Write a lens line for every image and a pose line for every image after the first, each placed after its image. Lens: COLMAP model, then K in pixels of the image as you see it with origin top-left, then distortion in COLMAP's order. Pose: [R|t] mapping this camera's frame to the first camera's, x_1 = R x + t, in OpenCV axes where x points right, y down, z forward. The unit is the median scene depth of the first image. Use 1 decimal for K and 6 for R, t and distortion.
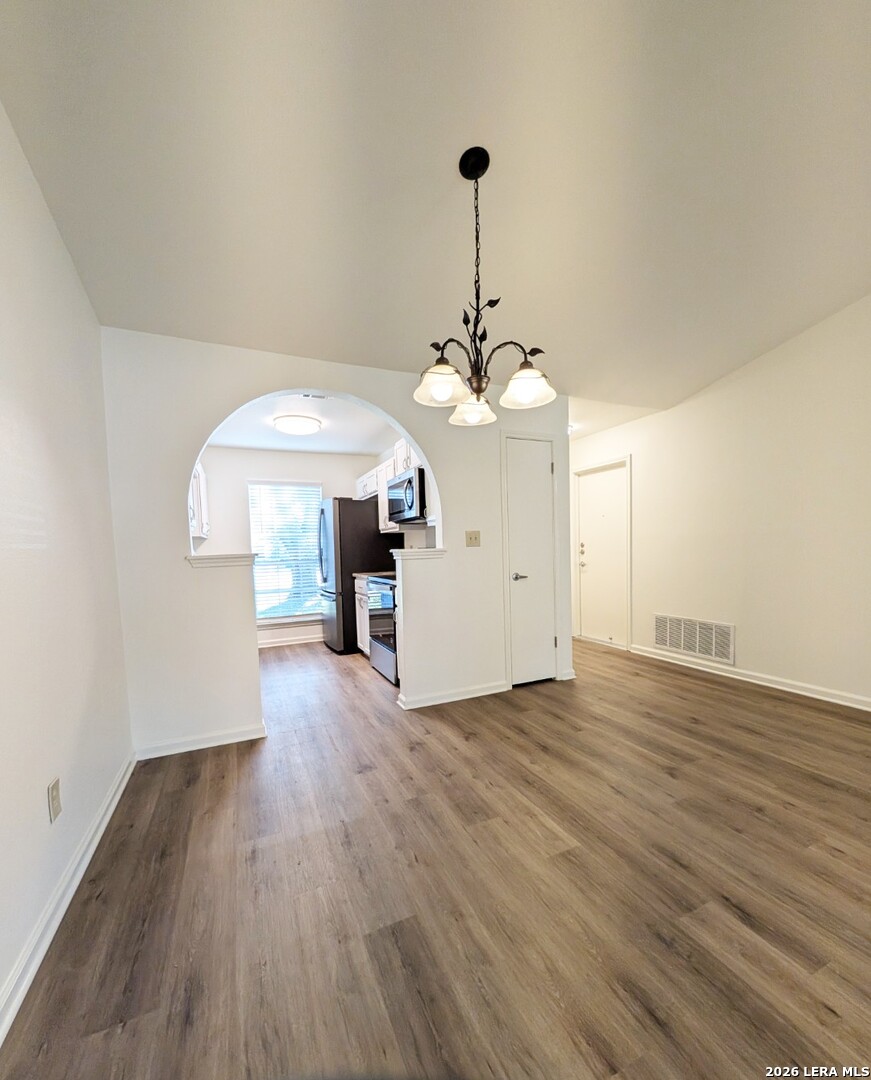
lens RADIAL K [[437.2, 0, 427.1], [0, 437.2, 562.8], [0, 0, 1]] dist [-0.001245, -0.000234]
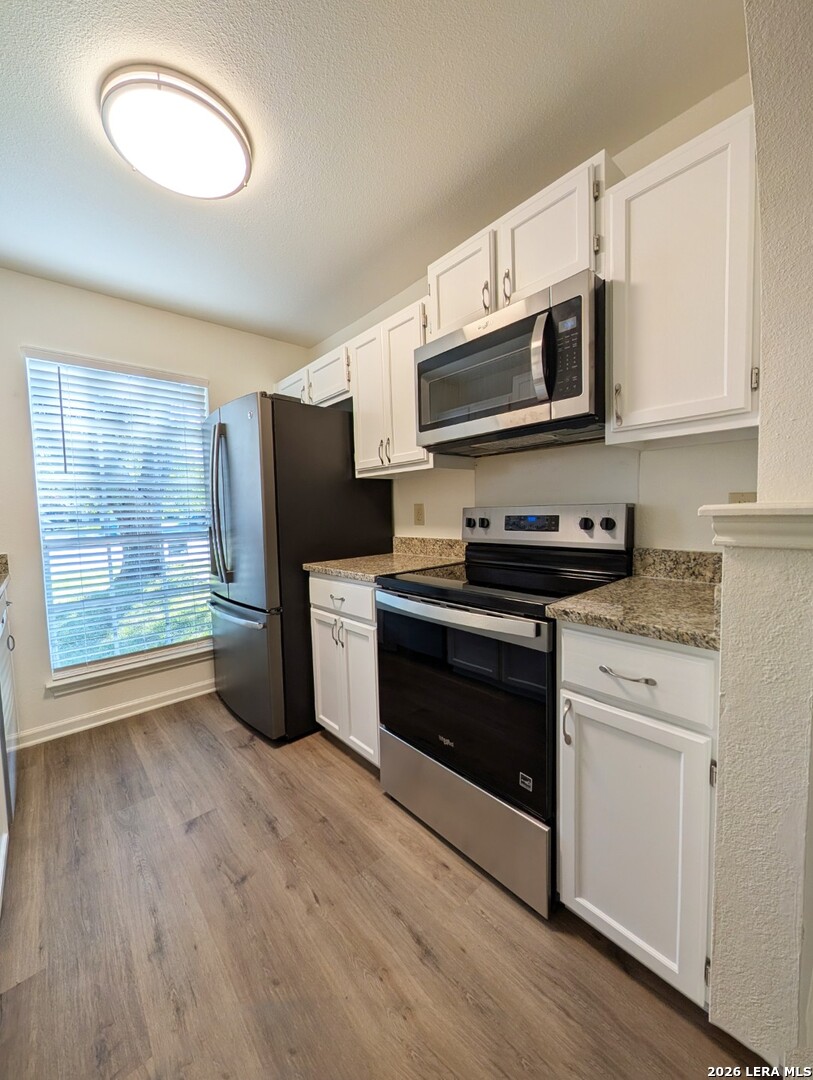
lens RADIAL K [[404.3, 0, 412.3], [0, 404.3, 531.7], [0, 0, 1]] dist [-0.011543, 0.000040]
pose [[0.946342, -0.011247, 0.322971, -0.197098], [0.008303, 0.999910, 0.010492, -0.012525], [-0.323061, -0.007247, 0.946351, 0.559936]]
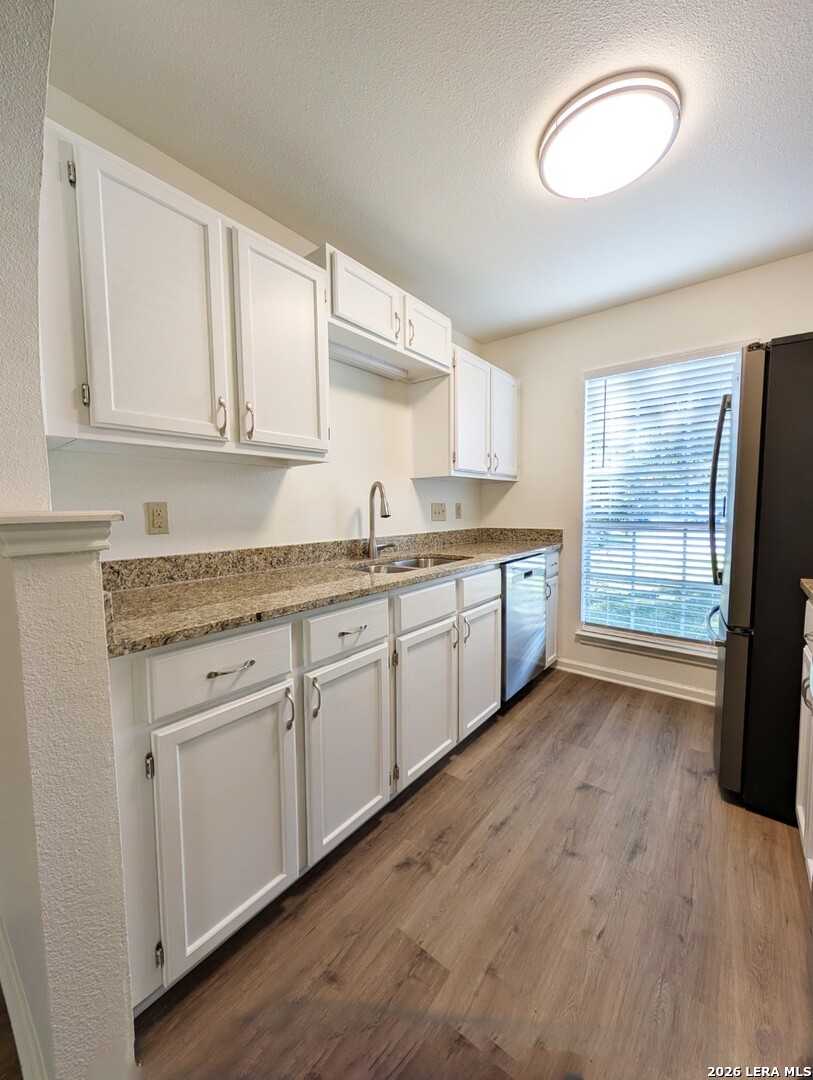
lens RADIAL K [[404.3, 0, 396.6], [0, 404.3, 532.7], [0, 0, 1]] dist [-0.011543, 0.000040]
pose [[0.447894, 0.081846, -0.890333, -0.049370], [-0.033234, 0.996637, 0.074900, -0.019728], [0.893469, -0.003958, 0.449108, 0.610556]]
